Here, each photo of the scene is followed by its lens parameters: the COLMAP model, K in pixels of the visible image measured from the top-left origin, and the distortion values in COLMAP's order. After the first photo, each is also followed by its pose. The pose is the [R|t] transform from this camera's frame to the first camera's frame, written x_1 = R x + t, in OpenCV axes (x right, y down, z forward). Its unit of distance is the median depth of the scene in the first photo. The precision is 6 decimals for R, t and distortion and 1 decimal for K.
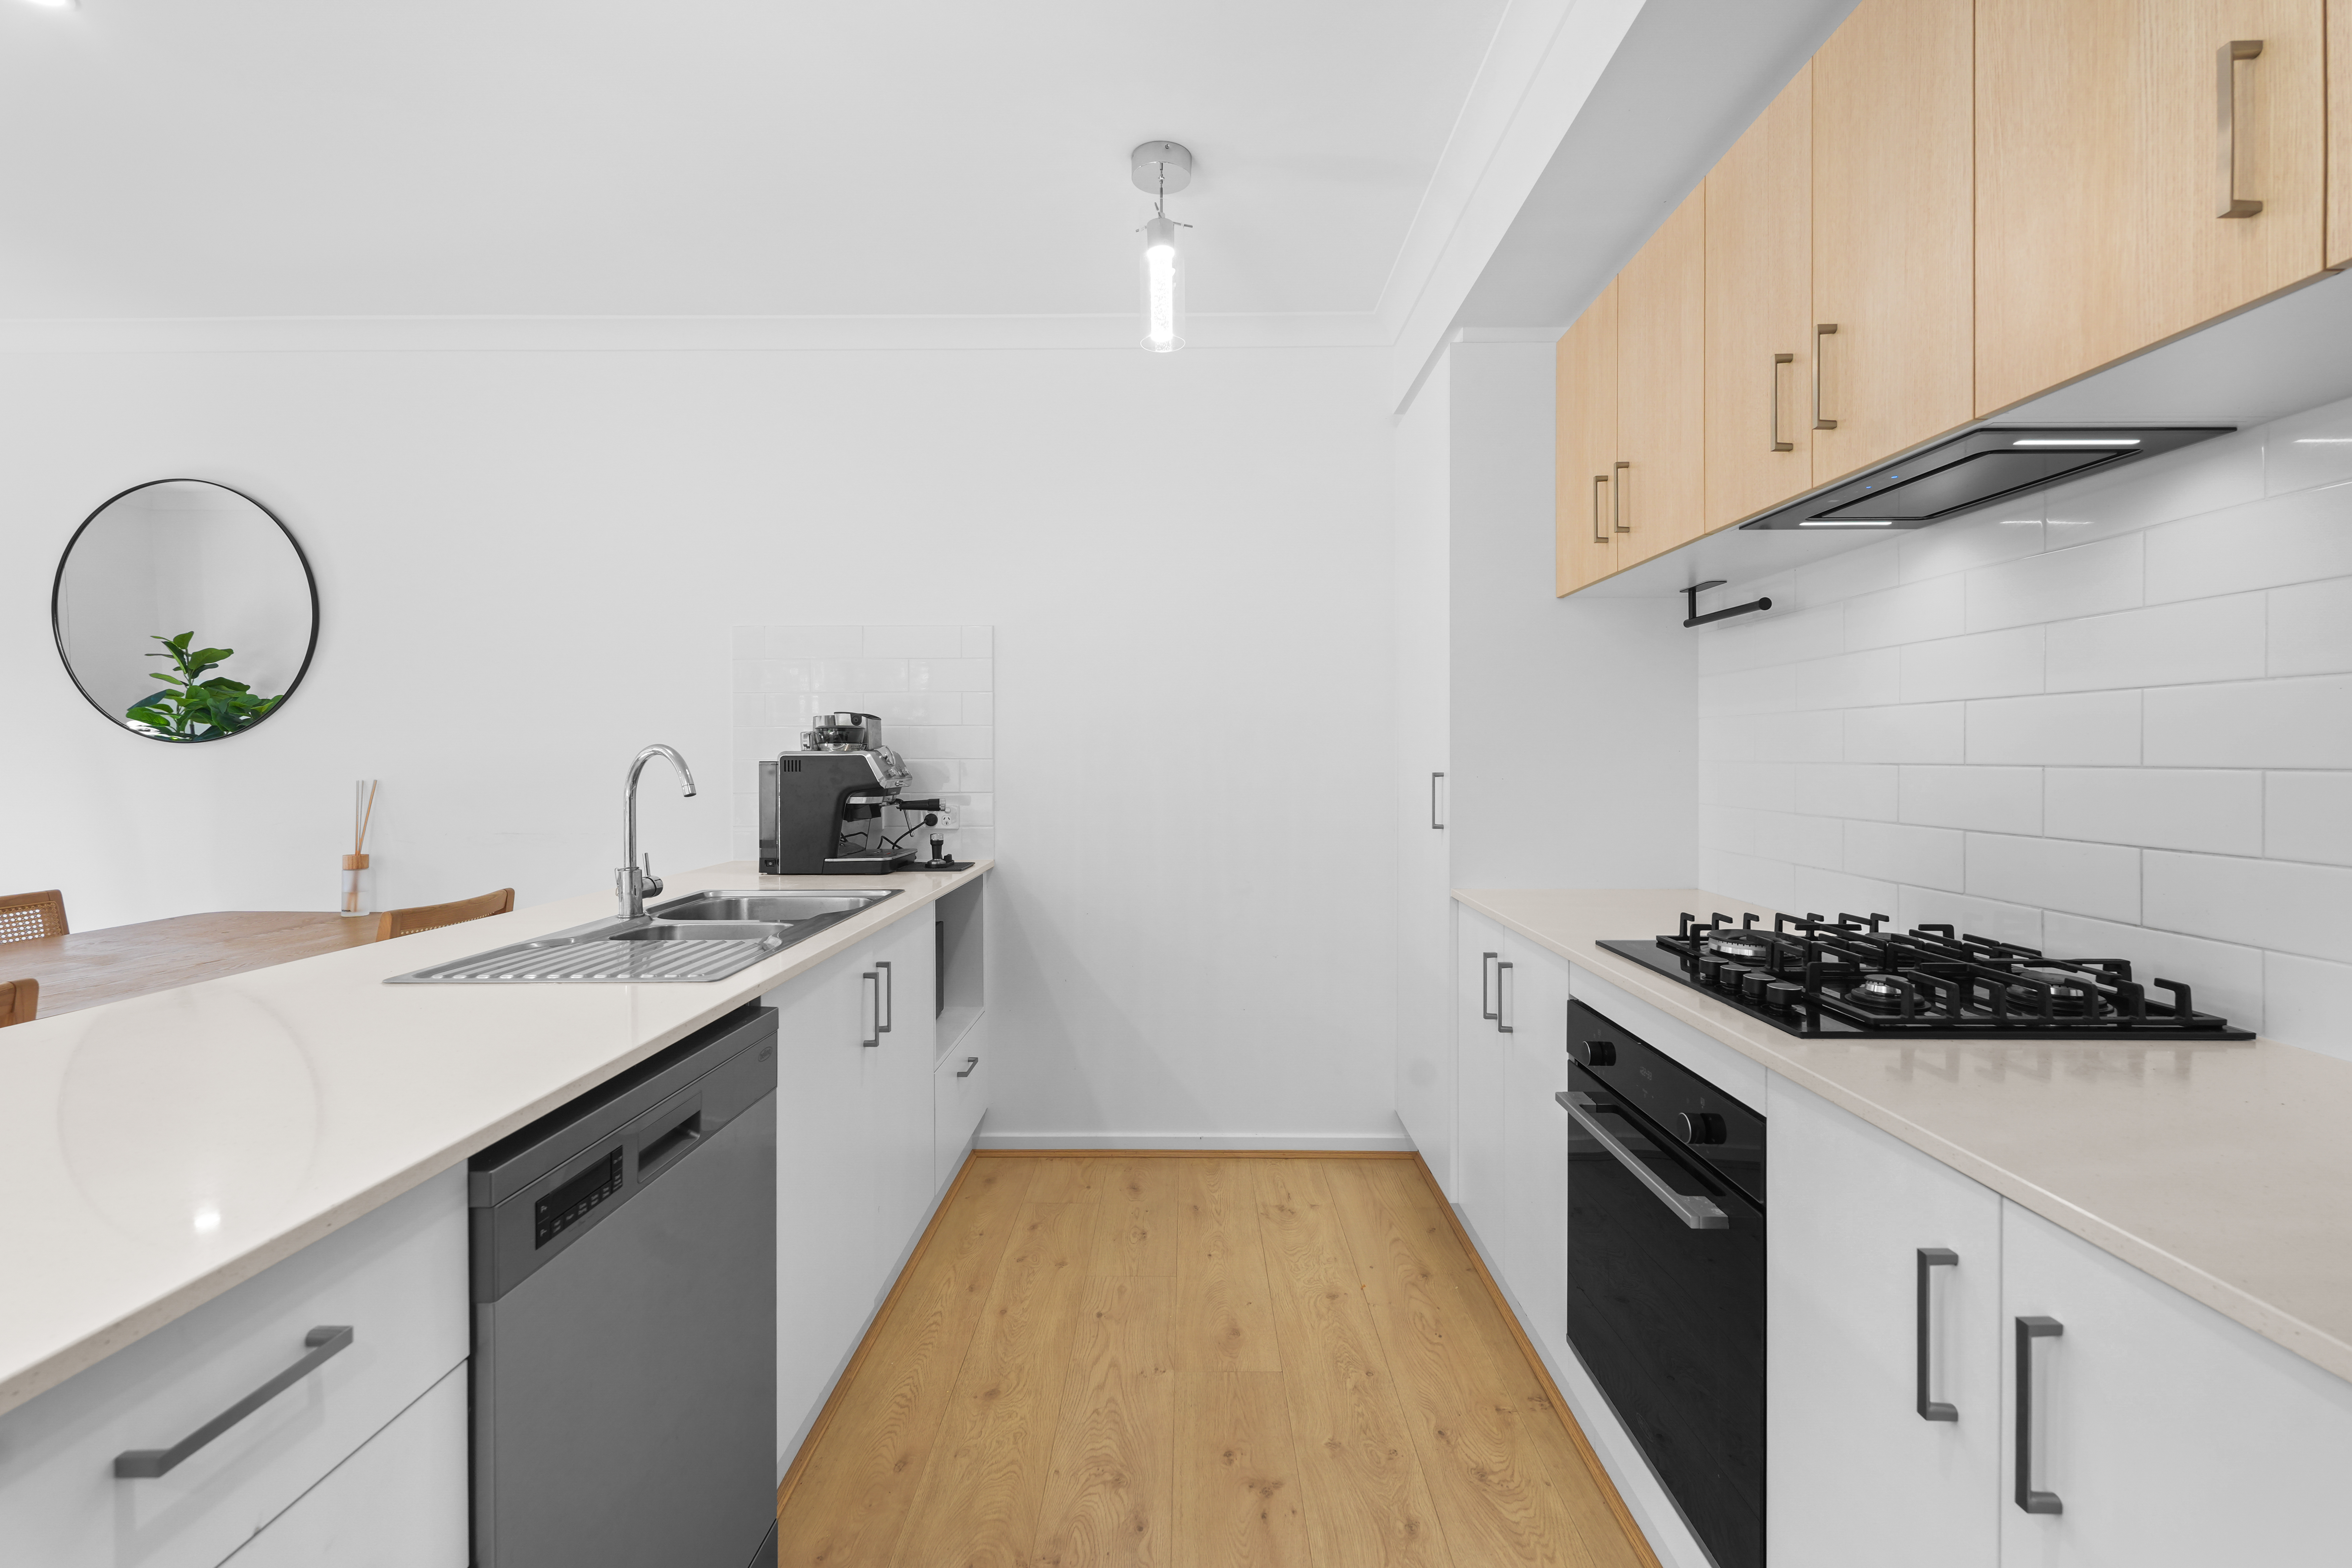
lens RADIAL K [[1038.5, 0, 1150.0], [0, 1038.5, 774.5], [0, 0, 1]] dist [-0.001493, -0.000312]
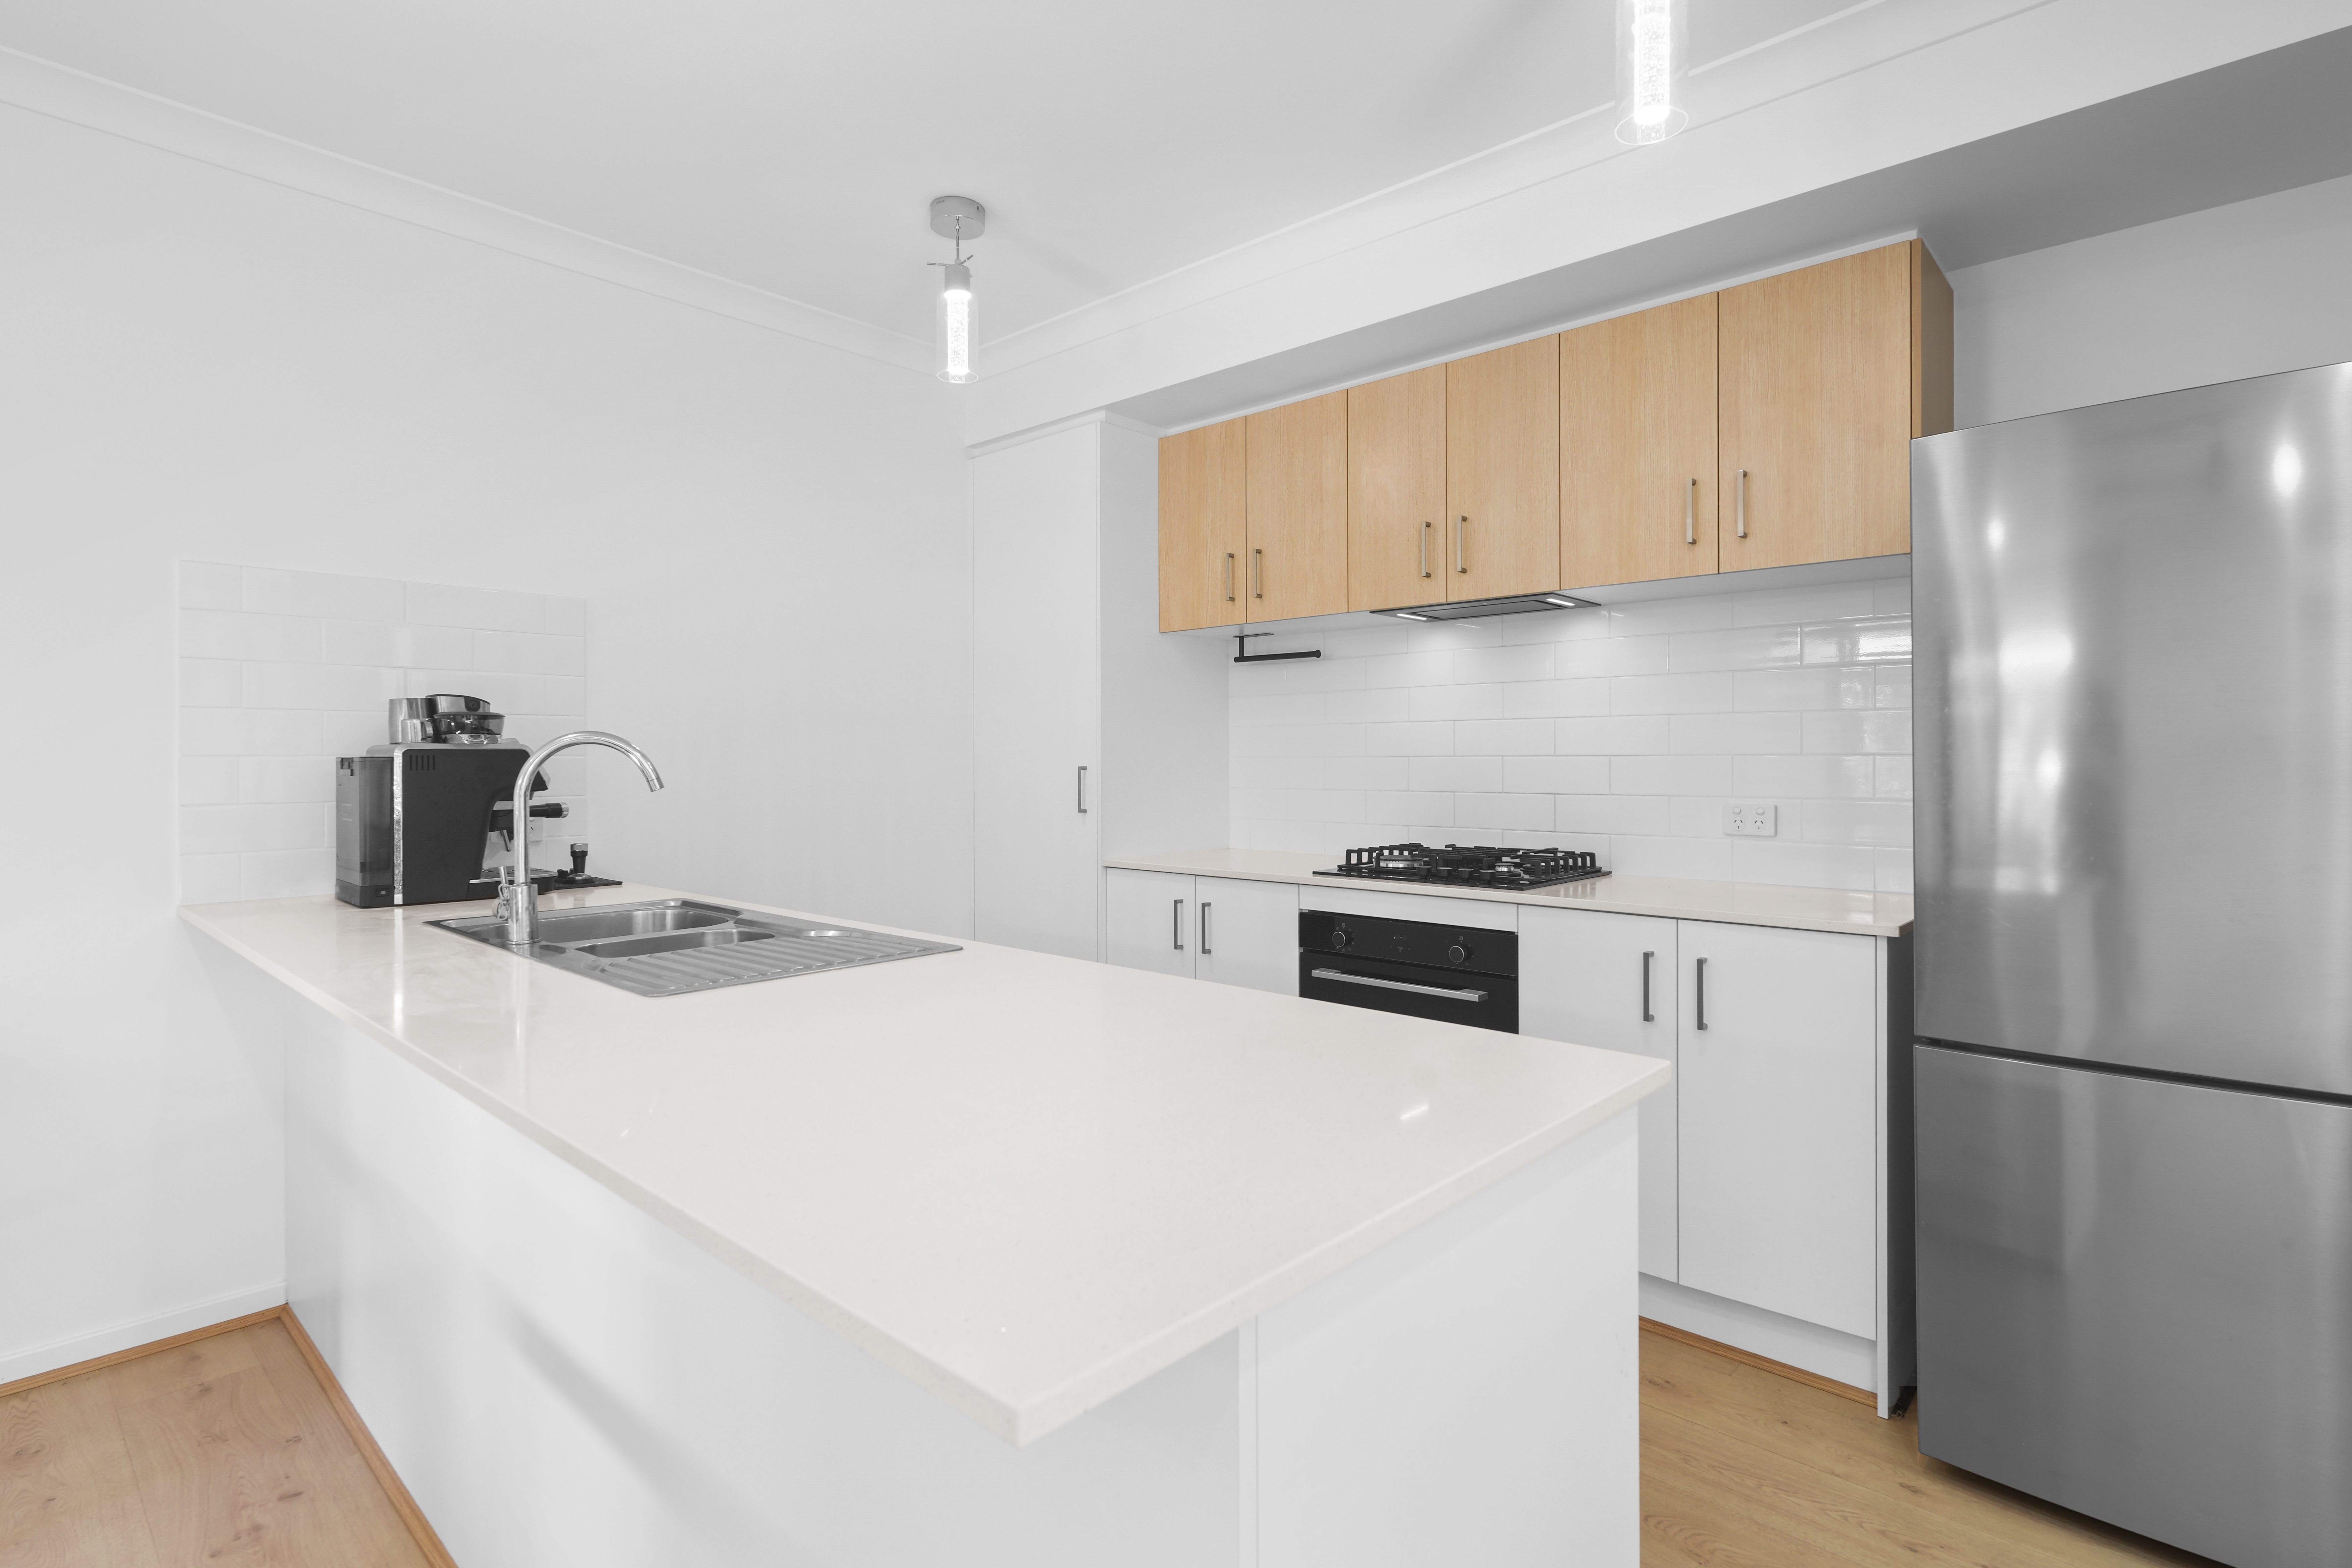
lens RADIAL K [[1148.8, 0, 1179.9], [0, 1148.8, 759.8], [0, 0, 1]] dist [0.003251, 0.000168]
pose [[0.659901, 0.000966, 0.751352, -0.752056], [0.015293, 0.999775, -0.014717, 0.013898], [-0.751197, 0.021203, 0.659738, 0.023572]]
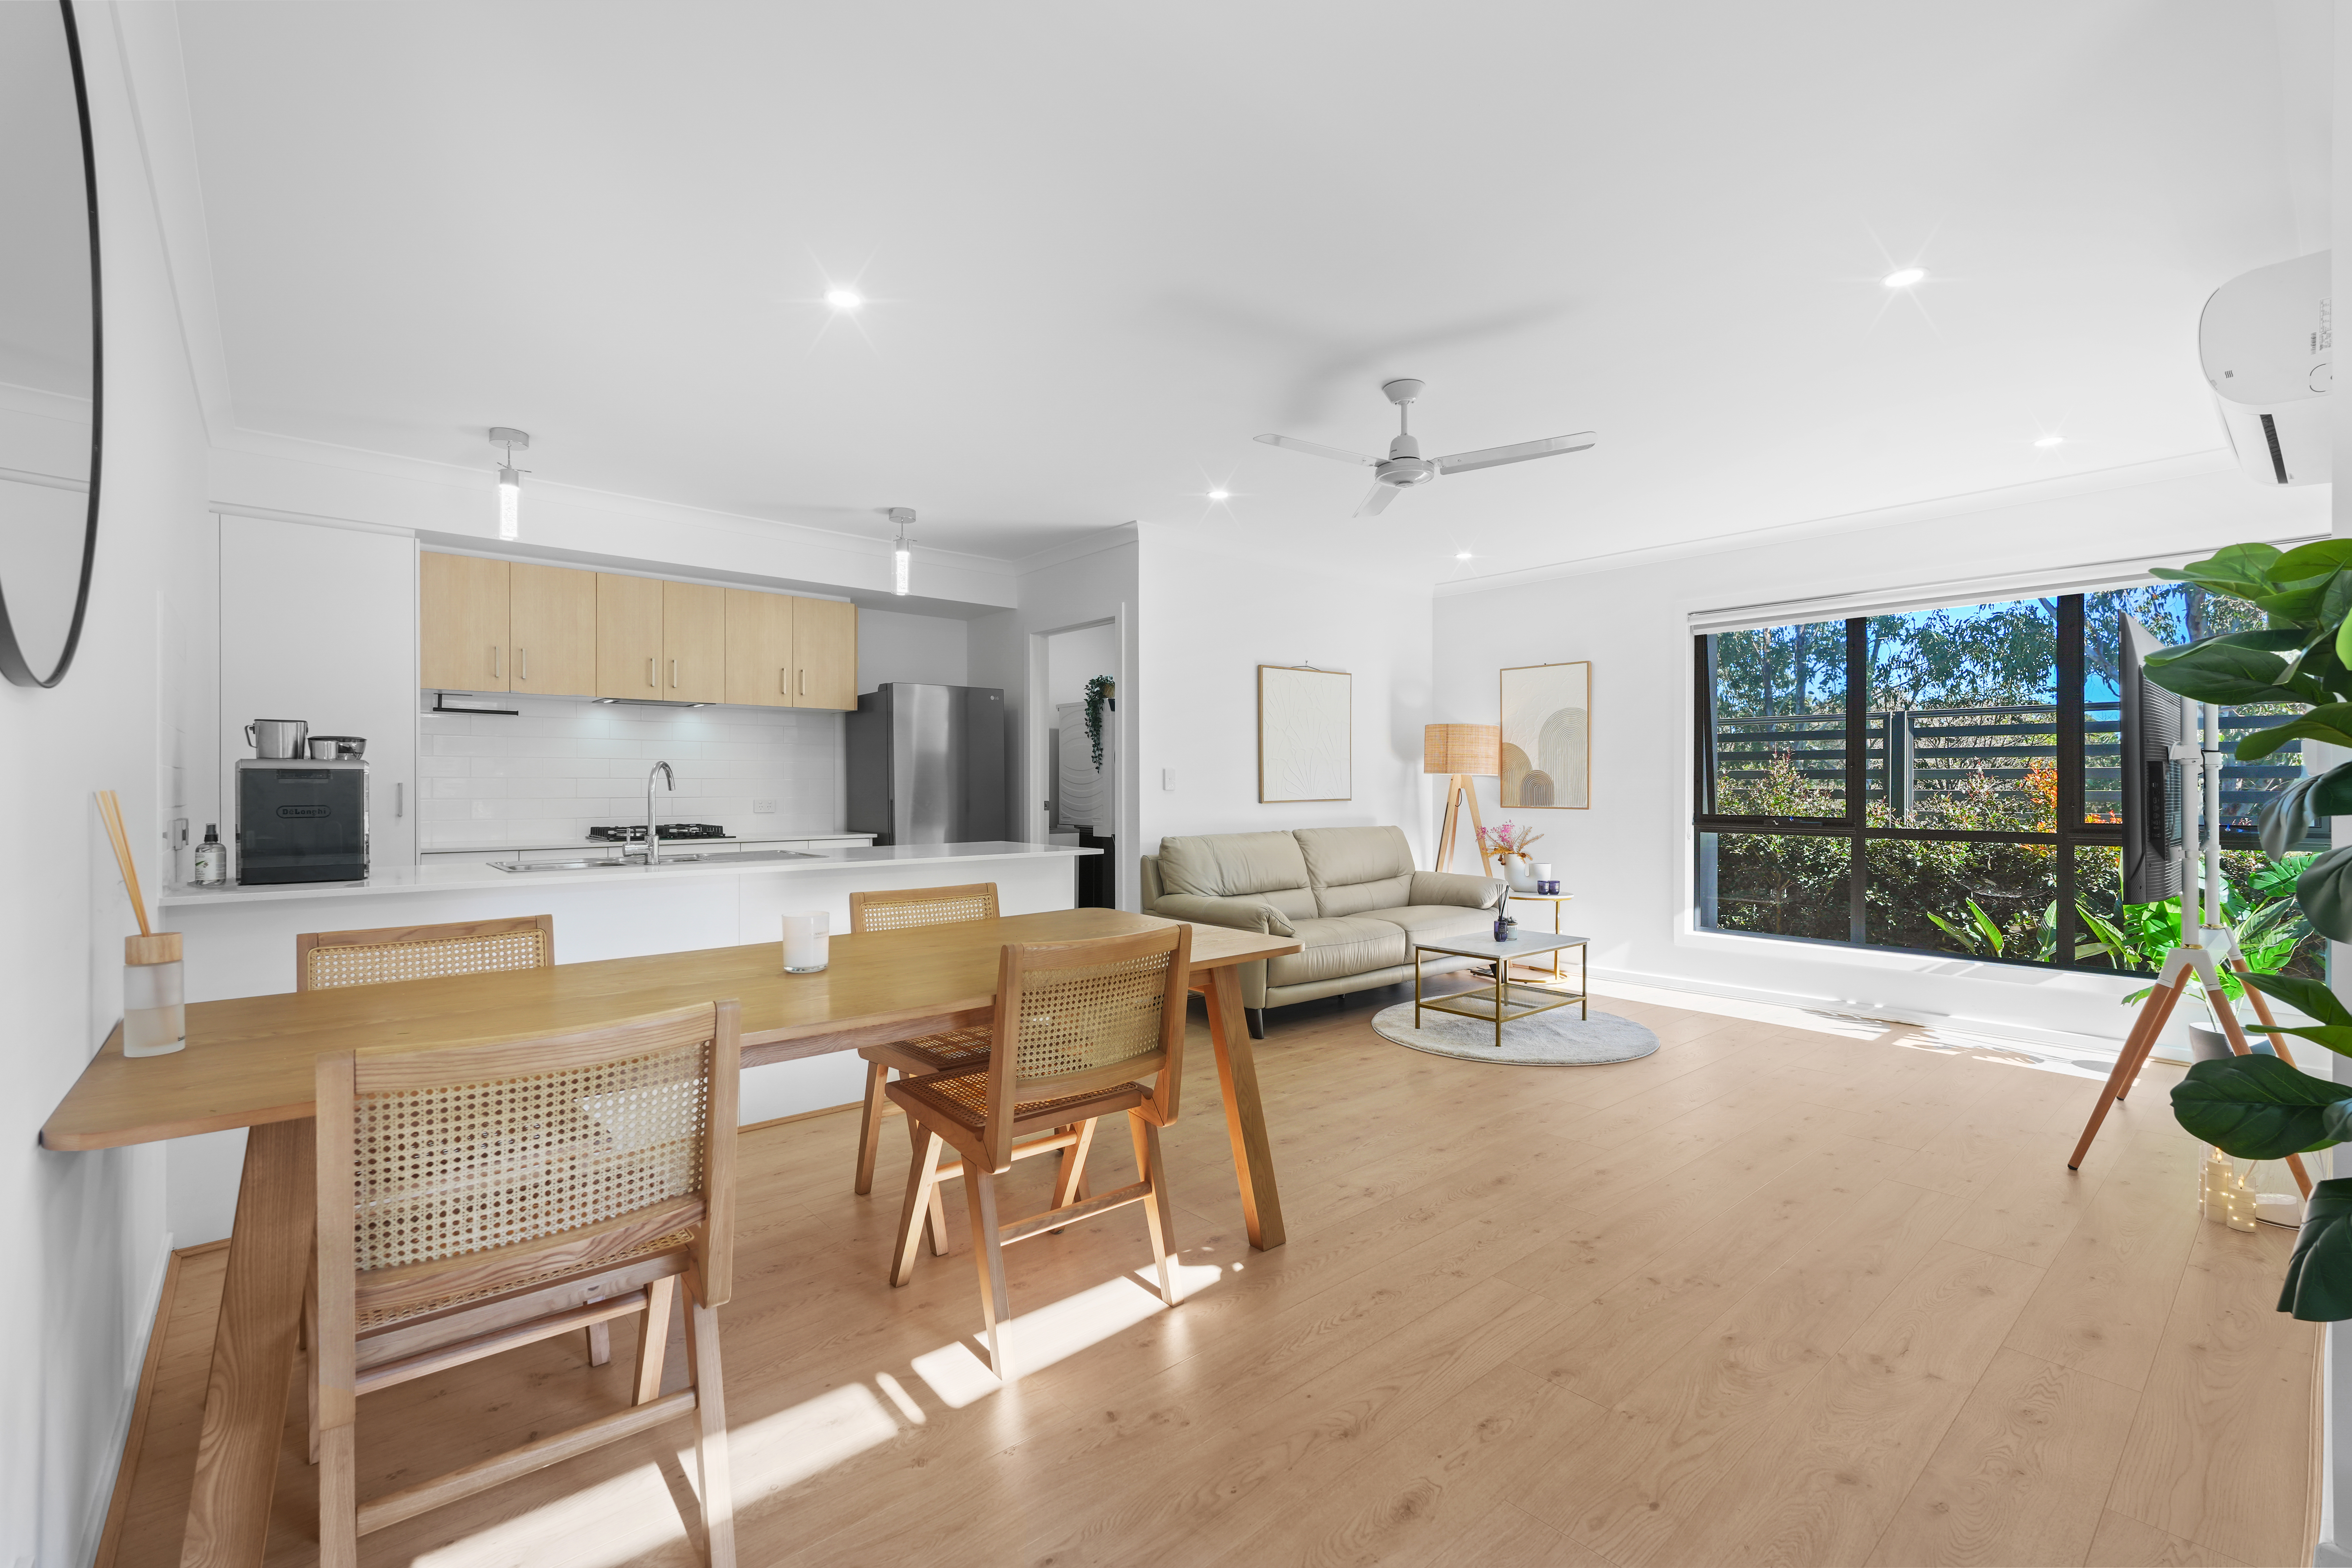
lens RADIAL K [[1016.4, 0, 1176.0], [0, 1016.4, 784.0], [0, 0, 1]] dist [0.001160, 0.000199]
pose [[-0.664933, 0.005813, 0.746880, -2.044106], [0.019467, 0.999765, 0.009550, 0.009999], [-0.746649, 0.020890, -0.664890, 1.313457]]
